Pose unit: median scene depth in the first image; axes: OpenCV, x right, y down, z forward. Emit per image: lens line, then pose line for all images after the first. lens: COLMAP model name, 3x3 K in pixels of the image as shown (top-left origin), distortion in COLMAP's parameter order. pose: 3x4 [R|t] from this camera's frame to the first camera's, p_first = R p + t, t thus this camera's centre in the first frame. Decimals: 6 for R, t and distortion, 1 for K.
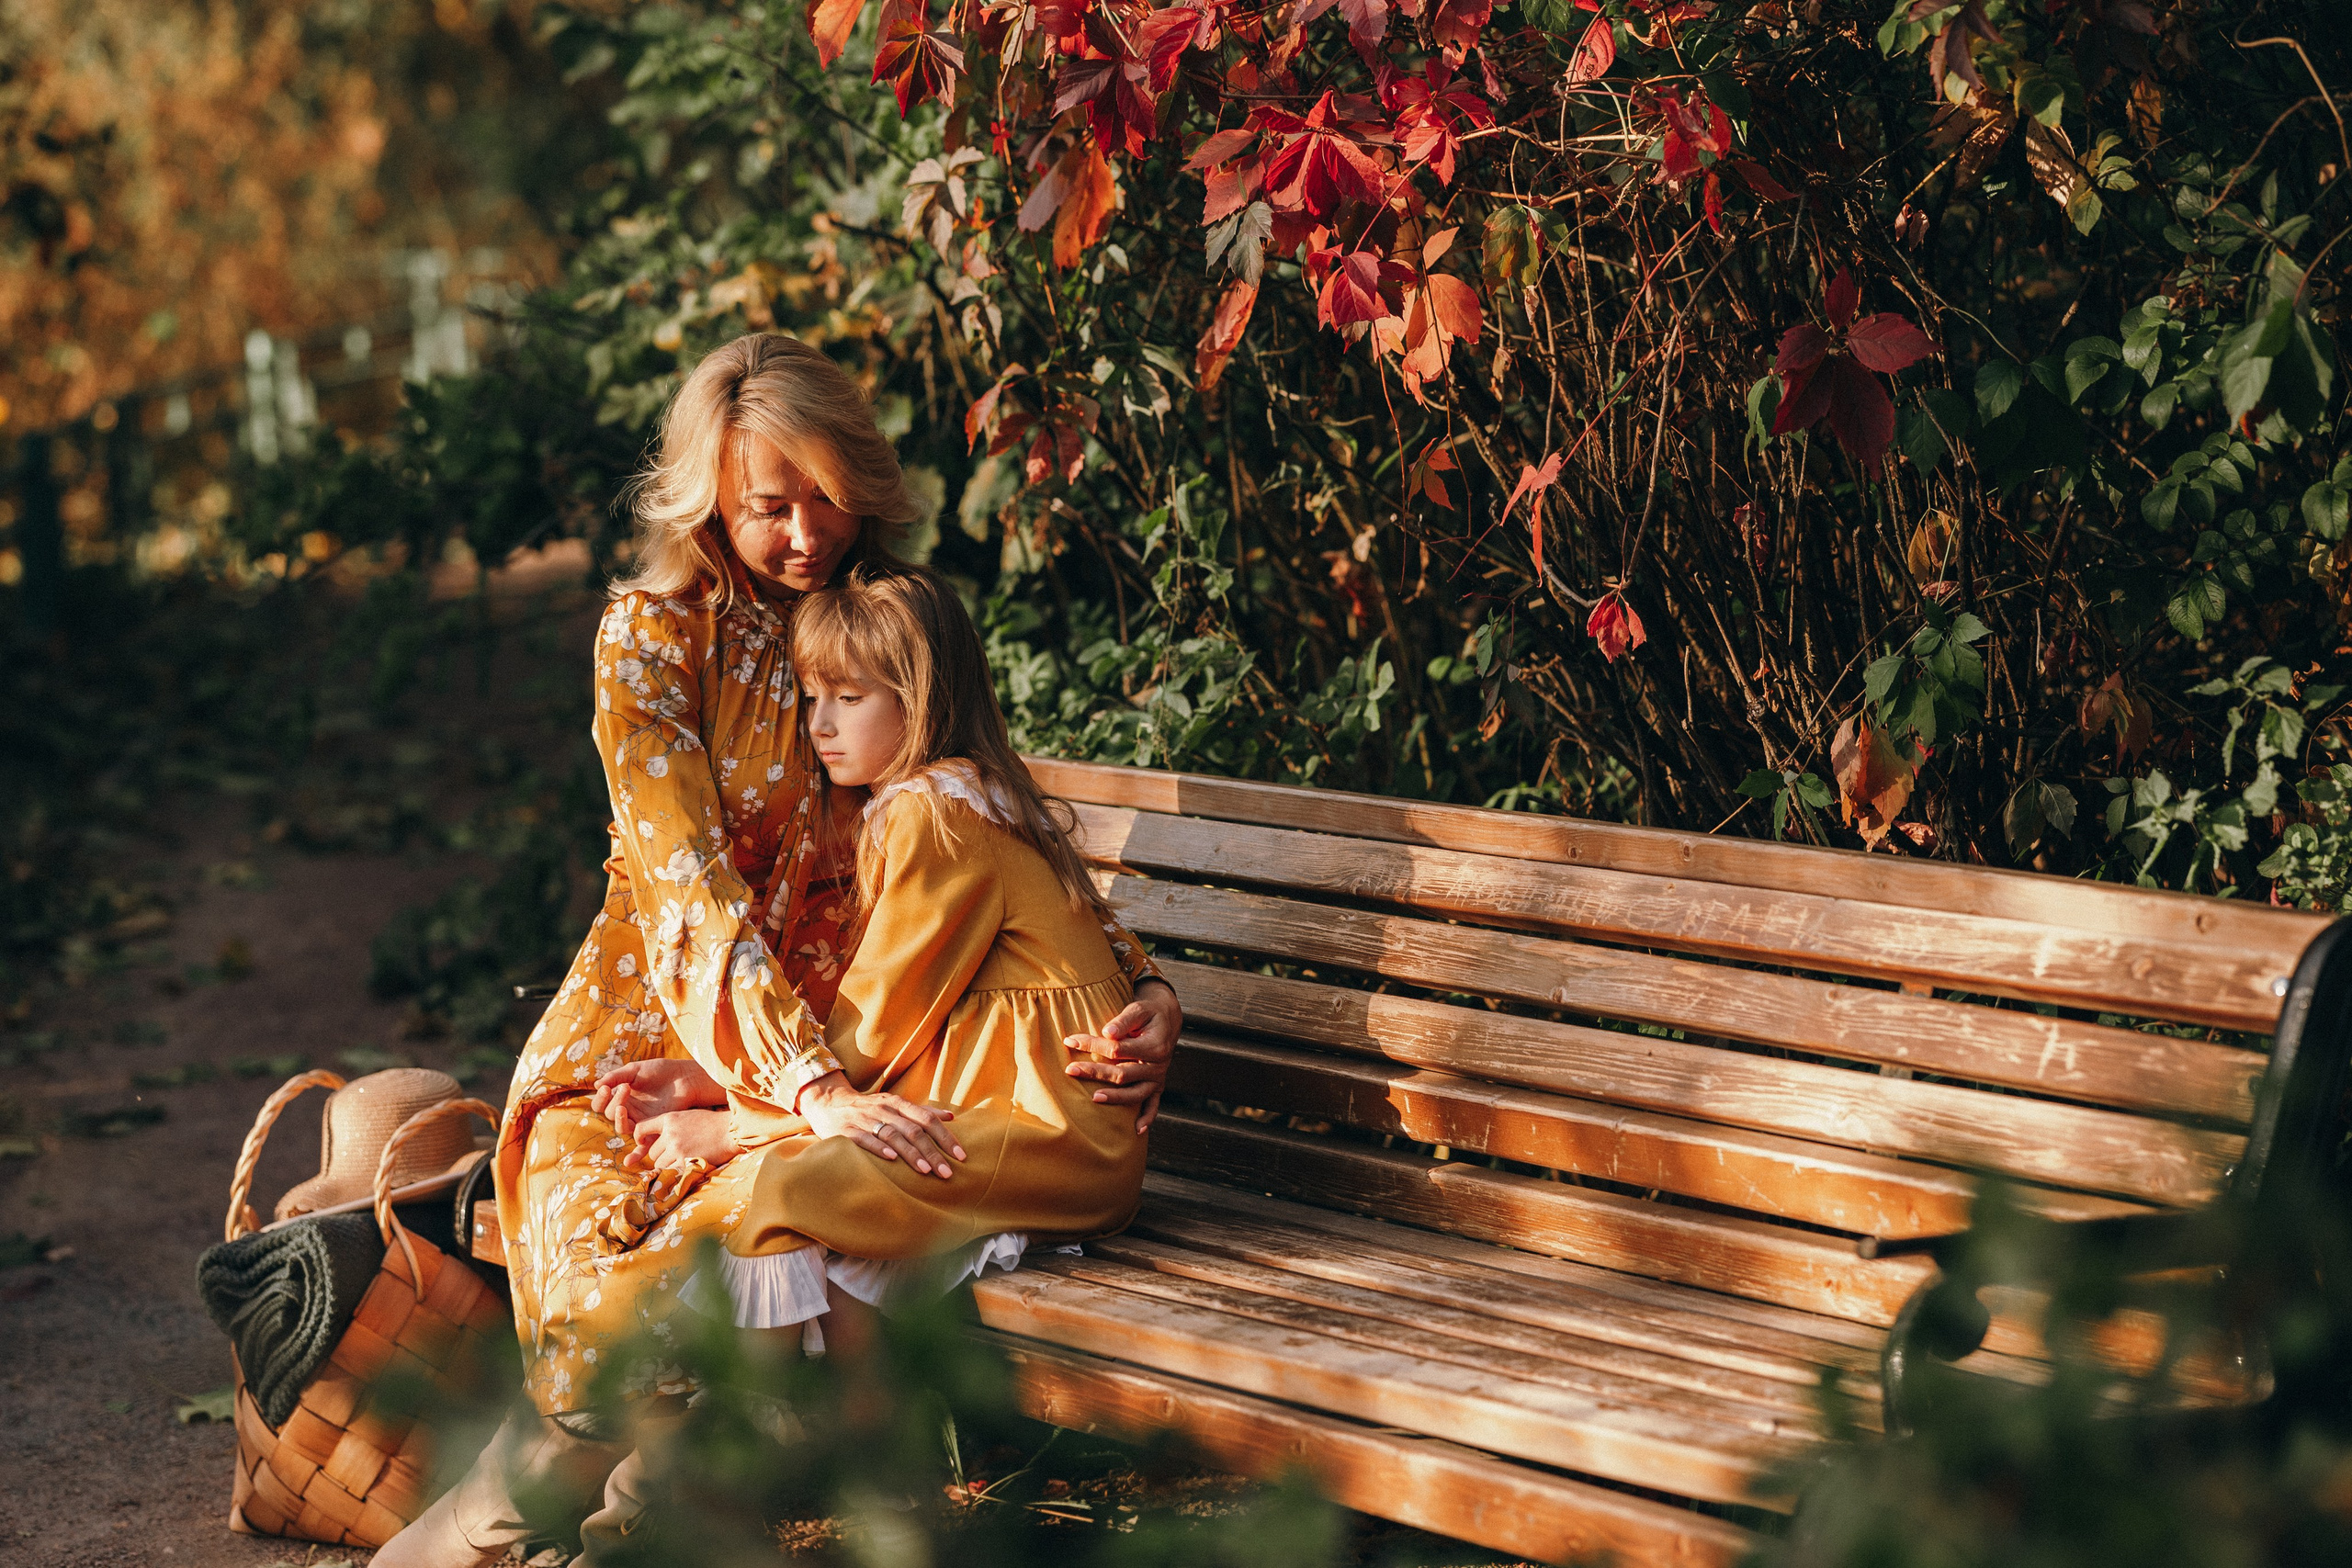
lens RADIAL K [[5829.1, 0, 1176.0], [0, 5829.1, 784.0], [0, 0, 1]] dist [0.198961, -3.363596]
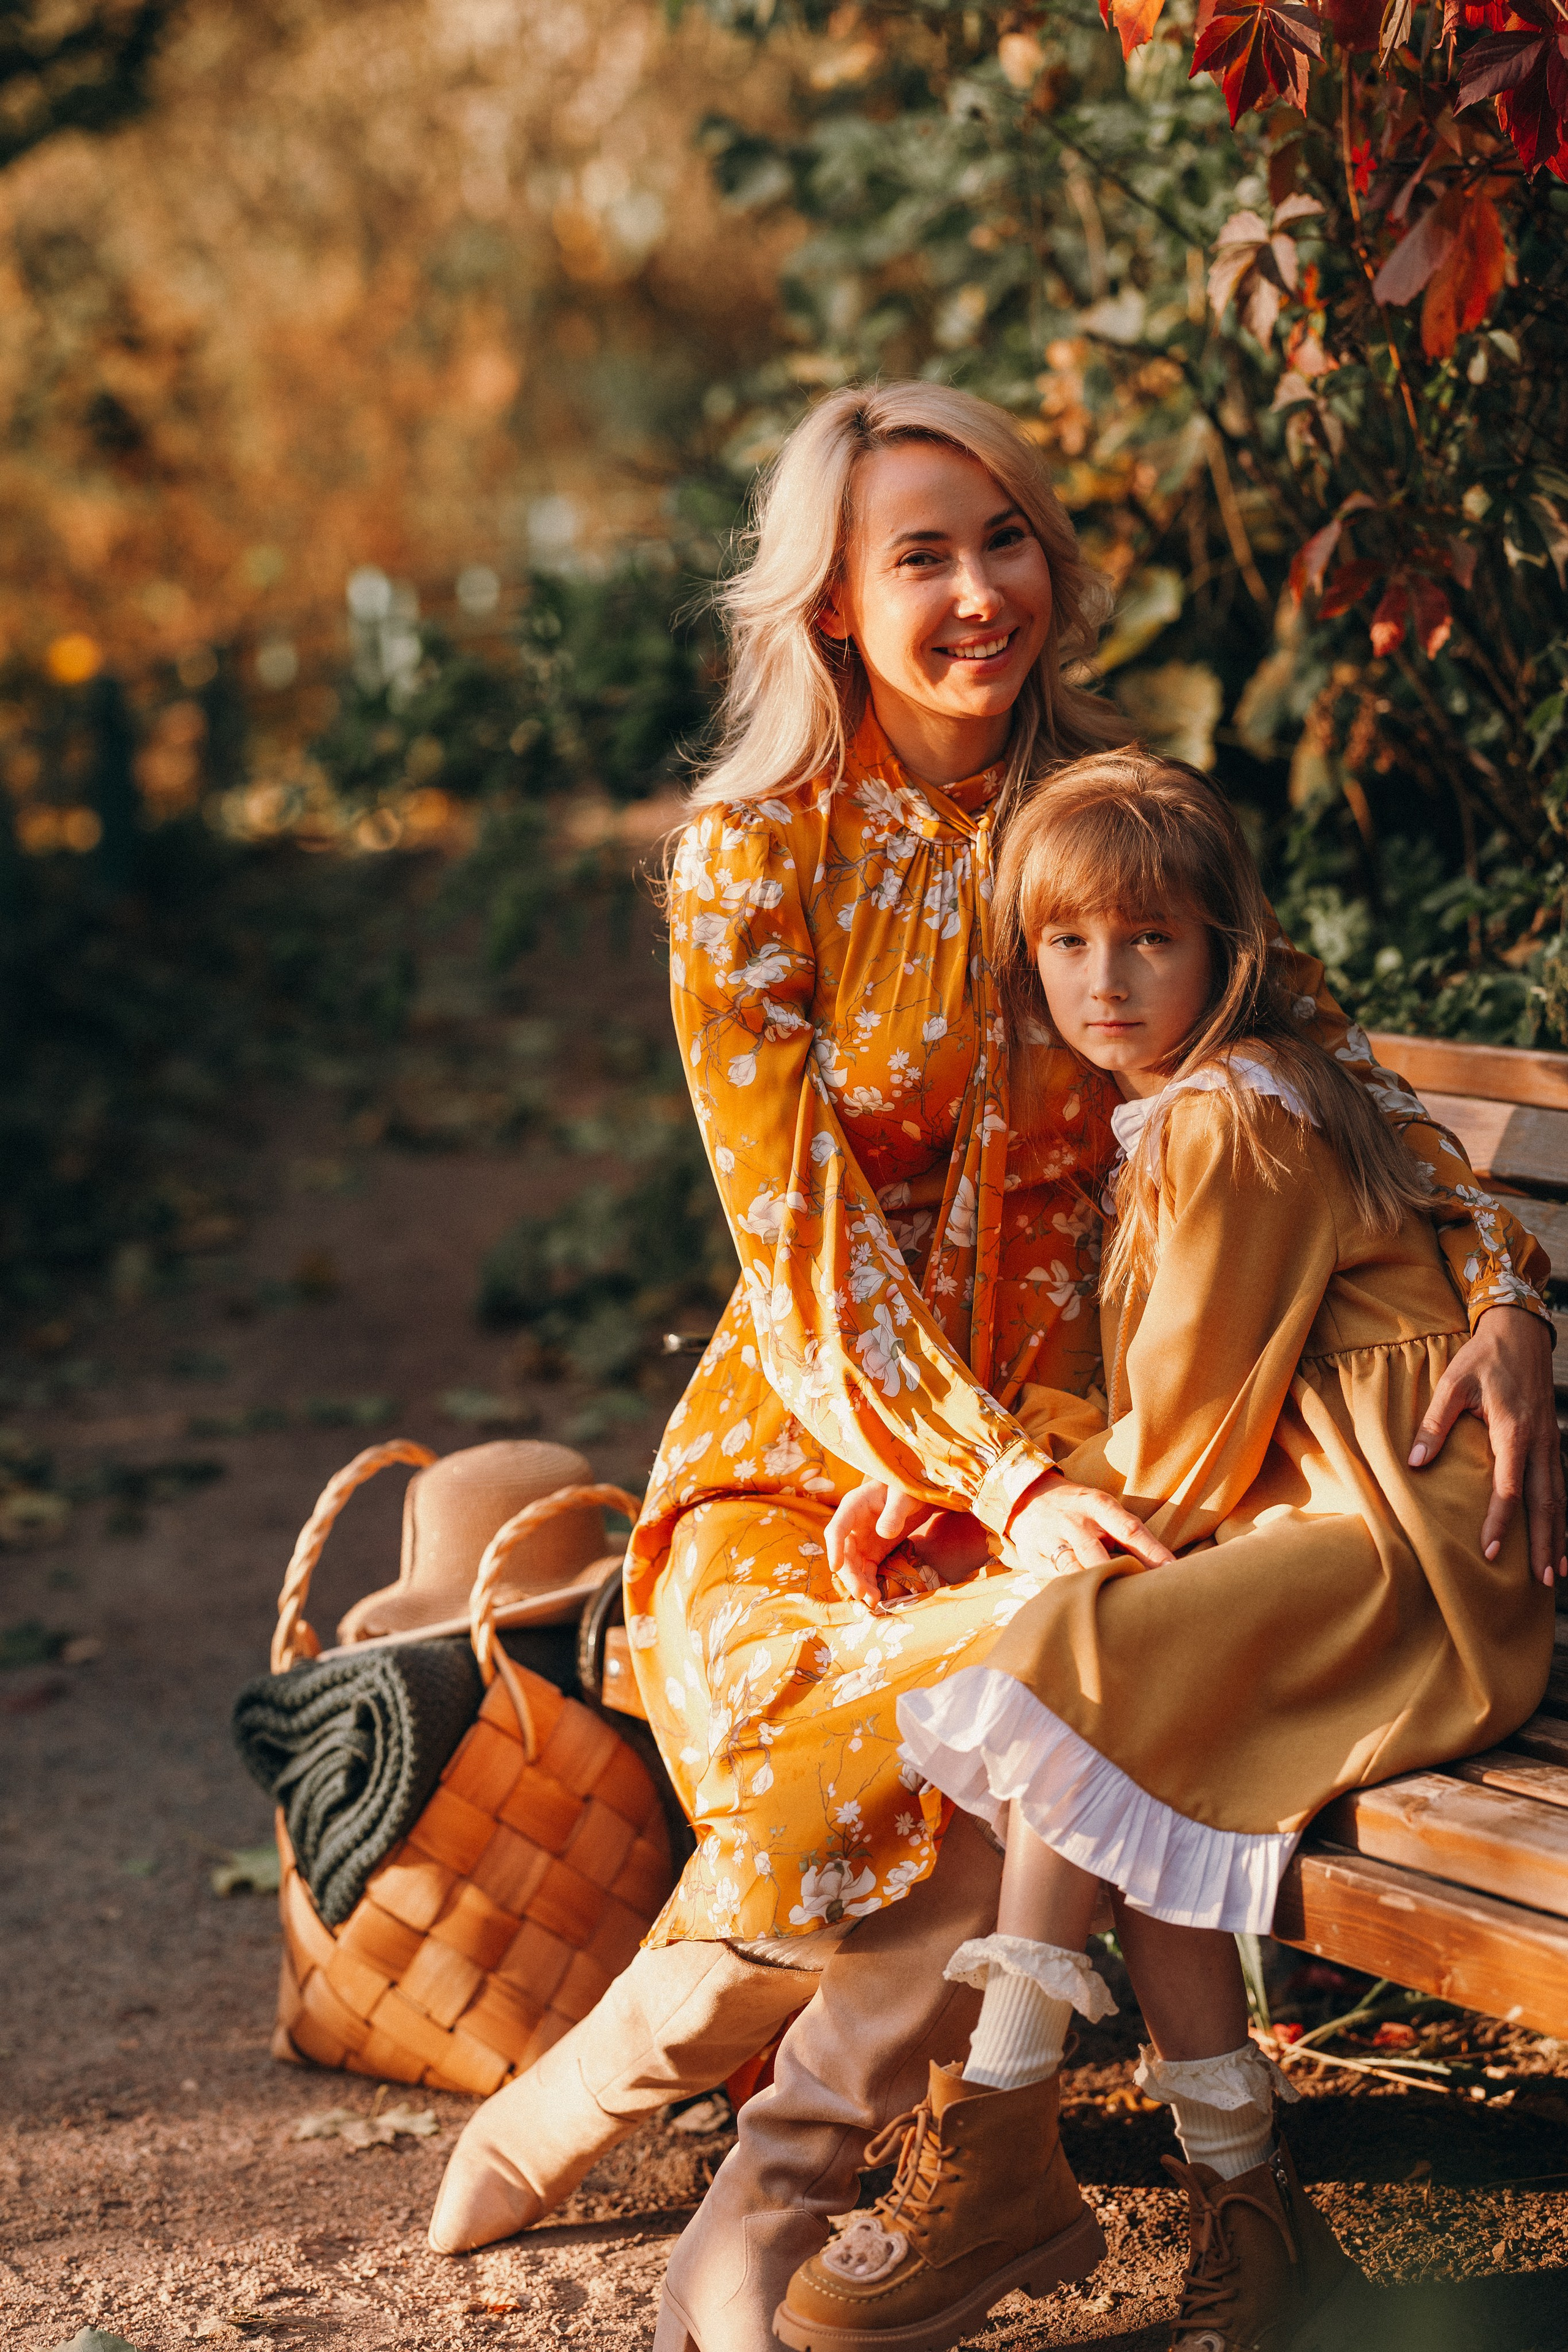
lens RADIAL K [[5716.2, 0, 784.0], [0, 5716.2, 1176.0], [0, 0, 1]] dist [-0.108283, -0.881154]
pose [[0.996209, 0.017165, -0.085285, -0.037119], [-0.016023, 0.999773, 0.014053, 0.004479], [0.085507, -0.012634, 0.996257, 0.284090]]
